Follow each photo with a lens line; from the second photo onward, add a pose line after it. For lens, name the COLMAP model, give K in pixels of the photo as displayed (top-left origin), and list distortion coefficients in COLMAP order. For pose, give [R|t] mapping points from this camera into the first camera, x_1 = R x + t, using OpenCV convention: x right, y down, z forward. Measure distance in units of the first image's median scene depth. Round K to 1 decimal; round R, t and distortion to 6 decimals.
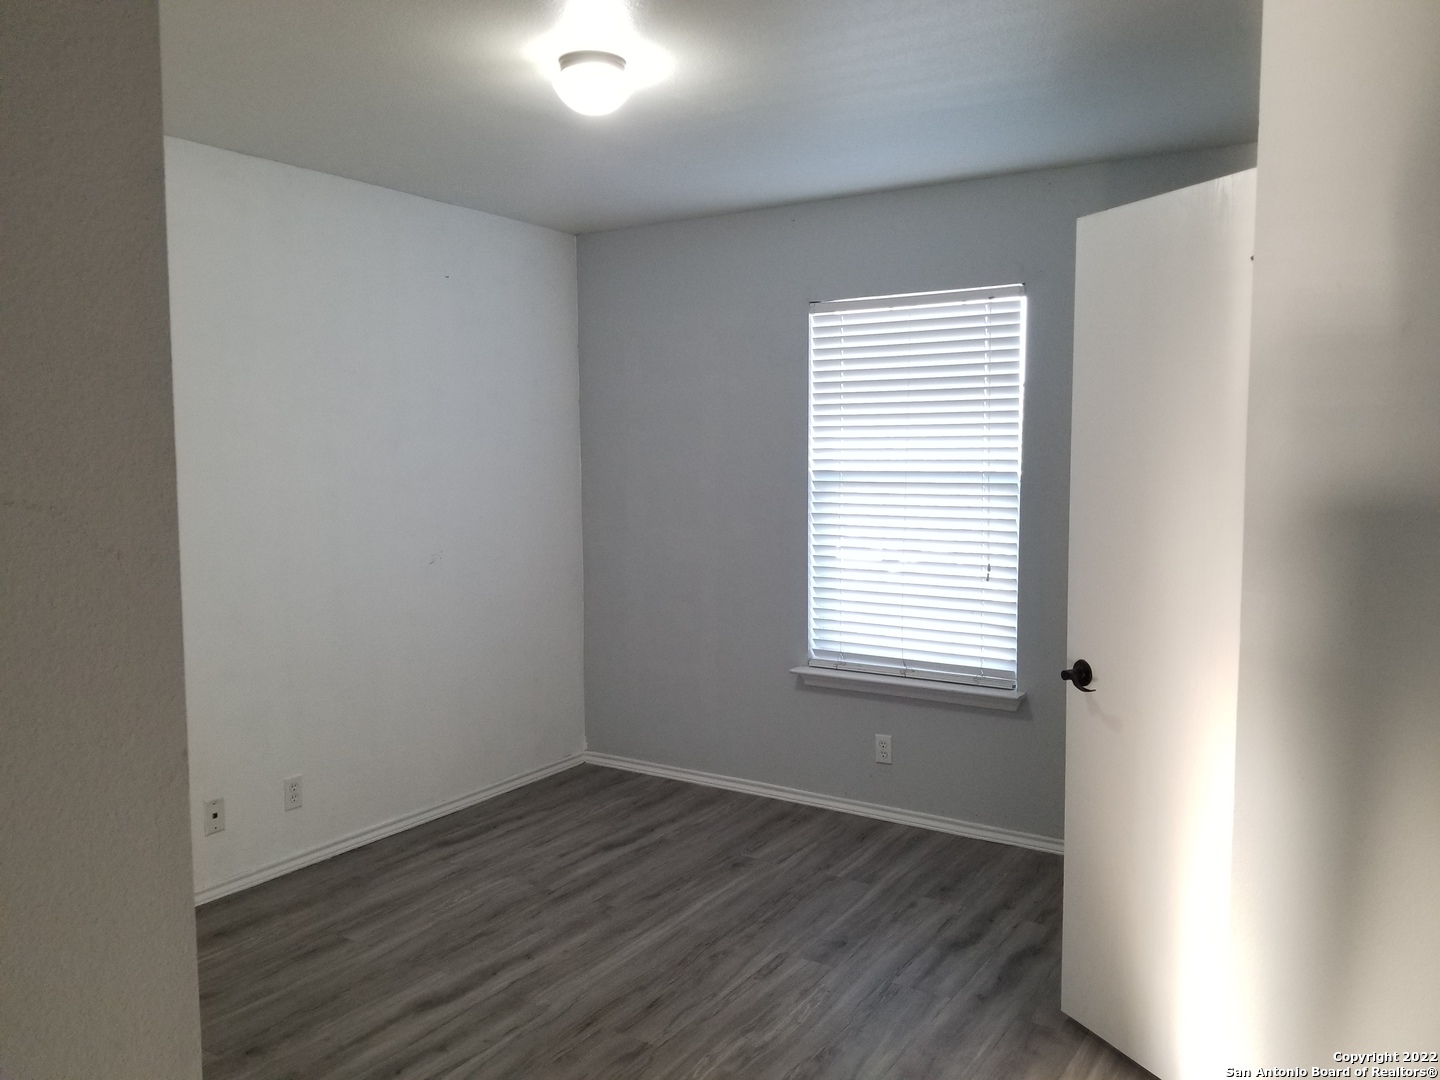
lens RADIAL K [[1131.8, 0, 734.2], [0, 1131.8, 537.8], [0, 0, 1]] dist [0.110024, -0.193551]
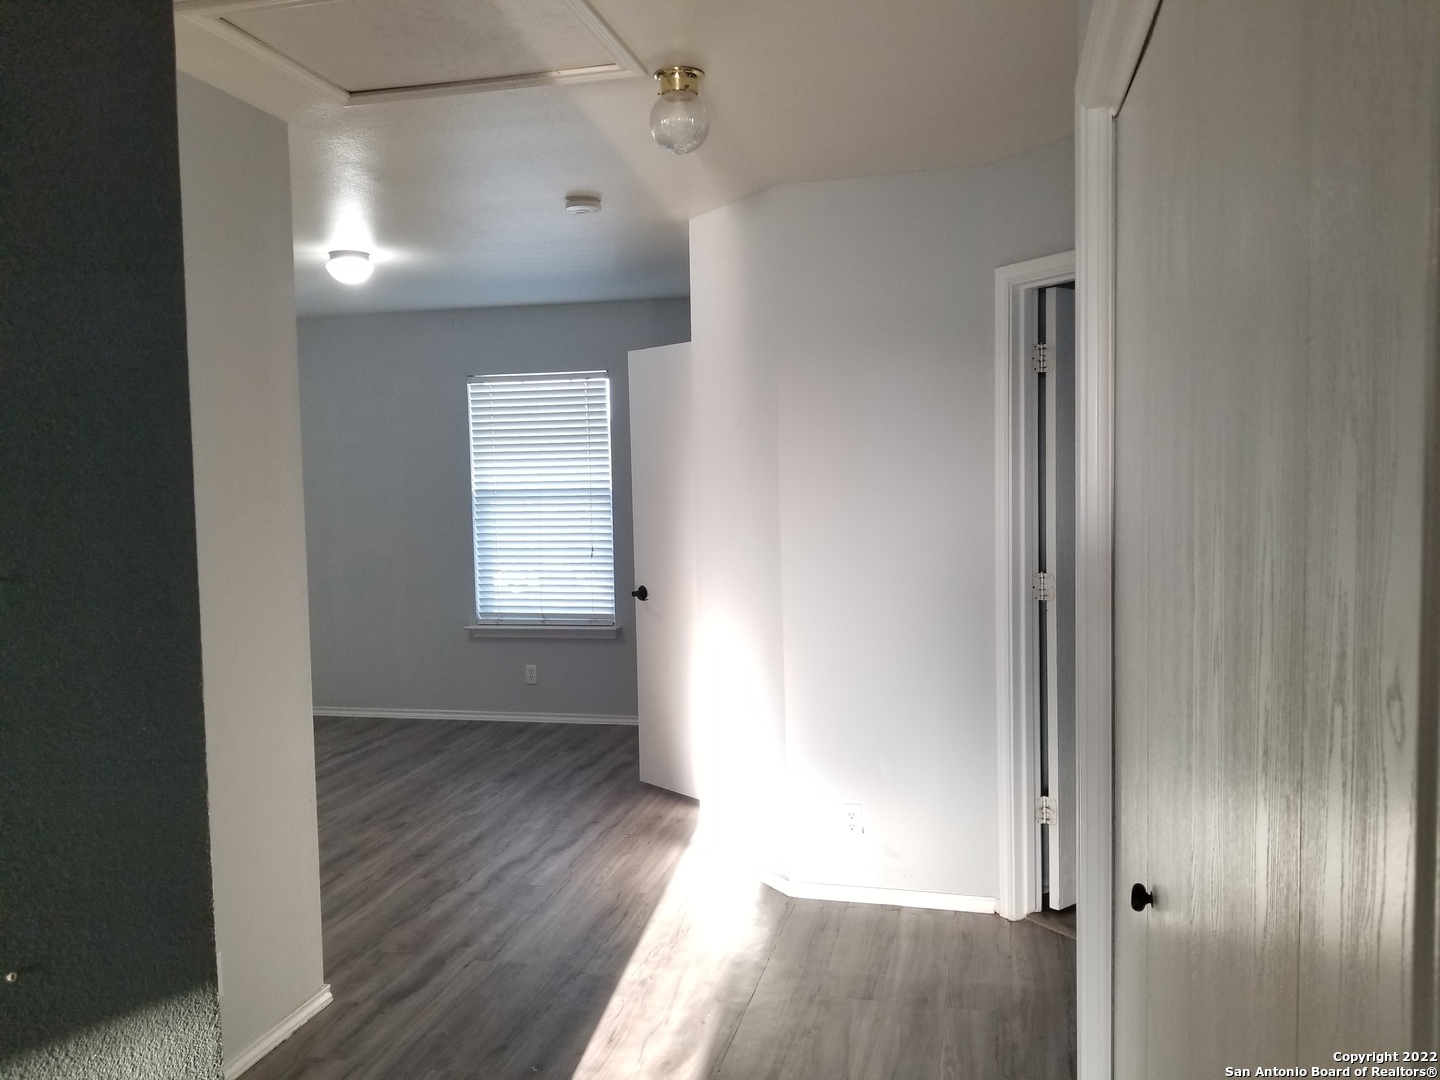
lens RADIAL K [[1131.8, 0, 734.2], [0, 1131.8, 537.8], [0, 0, 1]] dist [0.110024, -0.193551]
pose [[0.944022, -0.038126, 0.327671, -0.109778], [0.045506, 0.998853, -0.014882, 0.044133], [-0.326728, 0.028960, 0.944675, -0.557644]]
